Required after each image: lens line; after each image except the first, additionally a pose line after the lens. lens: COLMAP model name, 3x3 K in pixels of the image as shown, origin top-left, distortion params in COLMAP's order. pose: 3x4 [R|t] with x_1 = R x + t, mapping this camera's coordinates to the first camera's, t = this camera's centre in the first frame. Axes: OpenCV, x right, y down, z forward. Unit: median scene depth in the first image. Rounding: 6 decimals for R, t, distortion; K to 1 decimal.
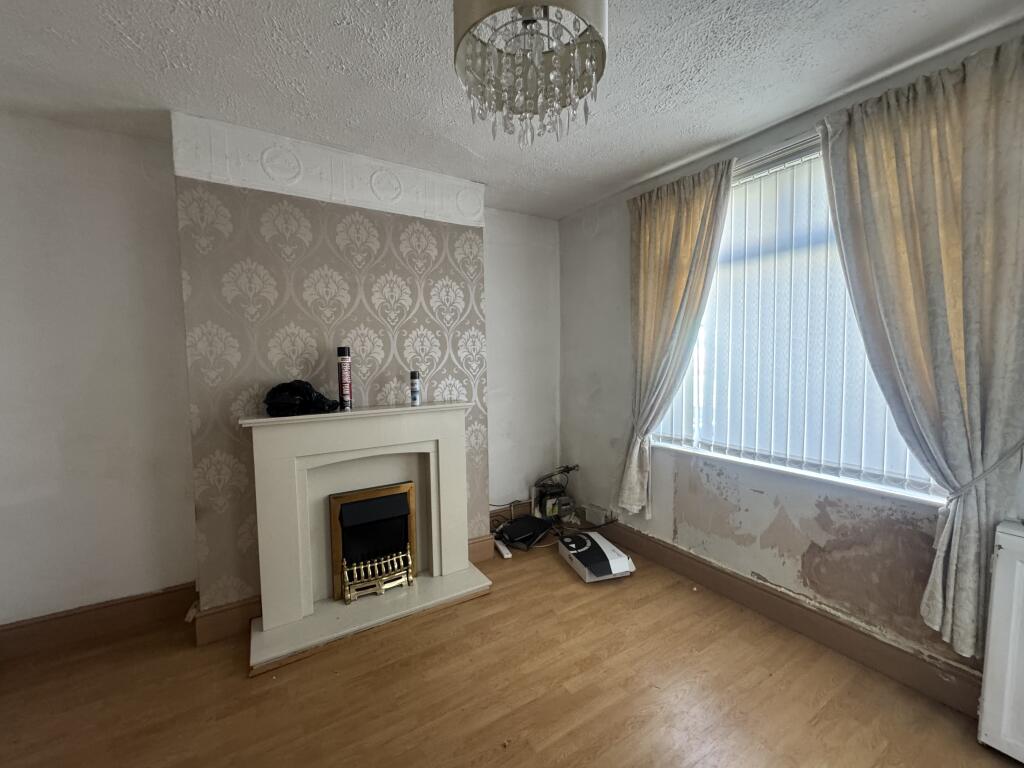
lens RADIAL K [[410.1, 0, 512.0], [0, 410.1, 384.0], [0, 0, 1]] dist [-0.000141, 0.000031]
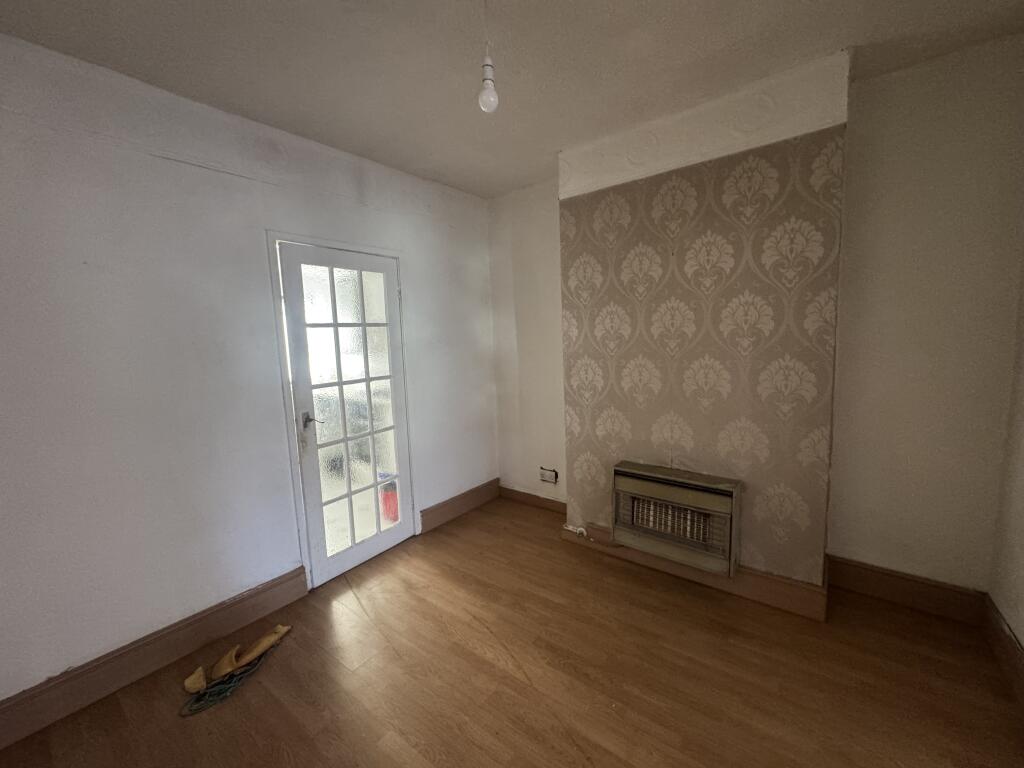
lens RADIAL K [[396.6, 0, 515.0], [0, 396.6, 381.7], [0, 0, 1]] dist [0.000913, 0.000147]
pose [[0.380610, 0.107783, -0.918433, 0.483932], [-0.030413, 0.994106, 0.104060, -0.042227], [0.924236, -0.011674, 0.381644, 0.380695]]
